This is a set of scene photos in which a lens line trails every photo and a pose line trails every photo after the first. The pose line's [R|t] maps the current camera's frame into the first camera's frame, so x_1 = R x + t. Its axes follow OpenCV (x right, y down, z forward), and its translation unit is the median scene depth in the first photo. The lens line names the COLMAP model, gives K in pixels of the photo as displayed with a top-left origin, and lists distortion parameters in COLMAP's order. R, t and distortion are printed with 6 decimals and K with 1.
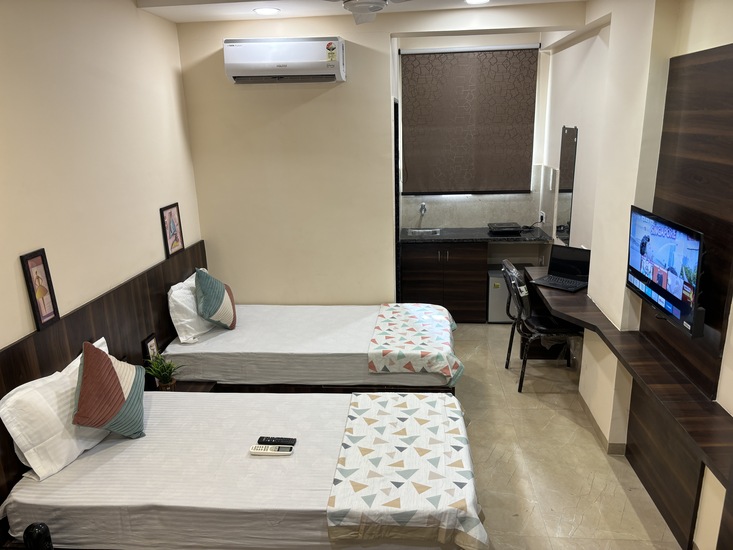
lens RADIAL K [[549.9, 0, 371.5], [0, 549.9, 281.8], [0, 0, 1]] dist [0.038940, -0.040645]
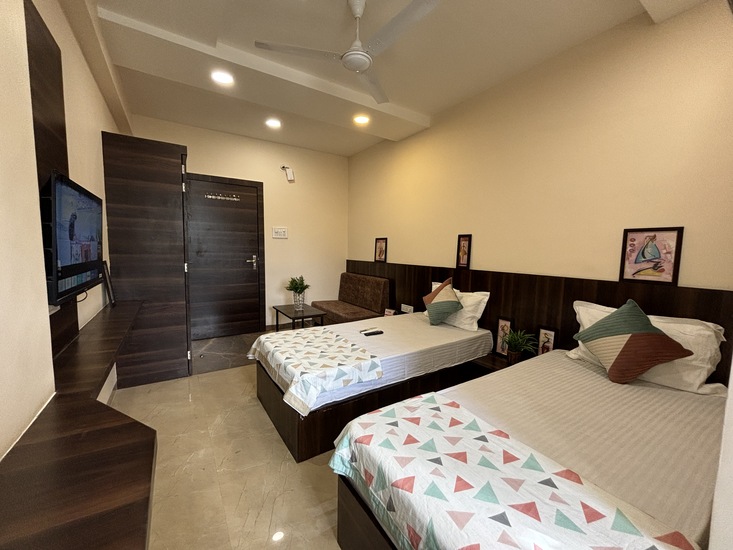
lens RADIAL K [[293.4, 0, 365.0], [0, 293.4, 275.8], [0, 0, 1]] dist [-0.003977, 0.001000]
pose [[-0.789993, 0.070202, -0.609084, 0.422676], [-0.168744, 0.930163, 0.326072, -0.202596], [0.589438, 0.360374, -0.722976, 1.554608]]
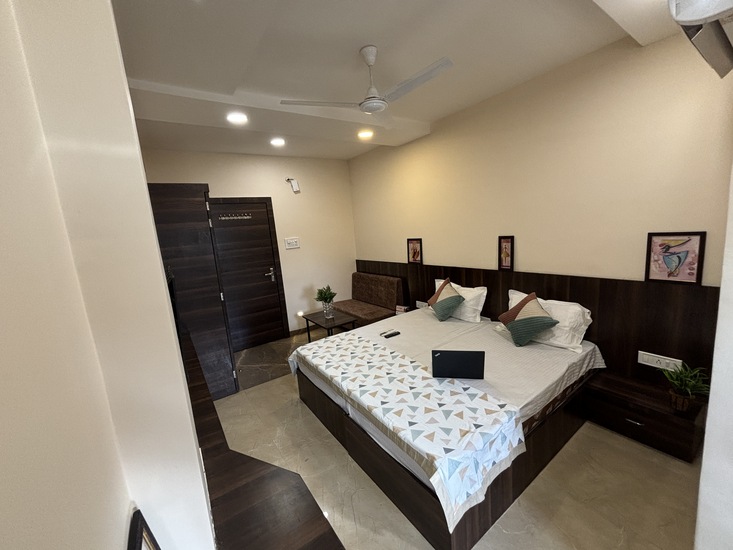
lens RADIAL K [[293.4, 0, 364.2], [0, 293.4, 274.4], [0, 0, 1]] dist [-0.003977, 0.001000]
pose [[-0.768322, 0.190415, -0.611084, 0.539830], [-0.077616, 0.919961, 0.384249, -0.334181], [0.635340, 0.342657, -0.692048, 1.515847]]
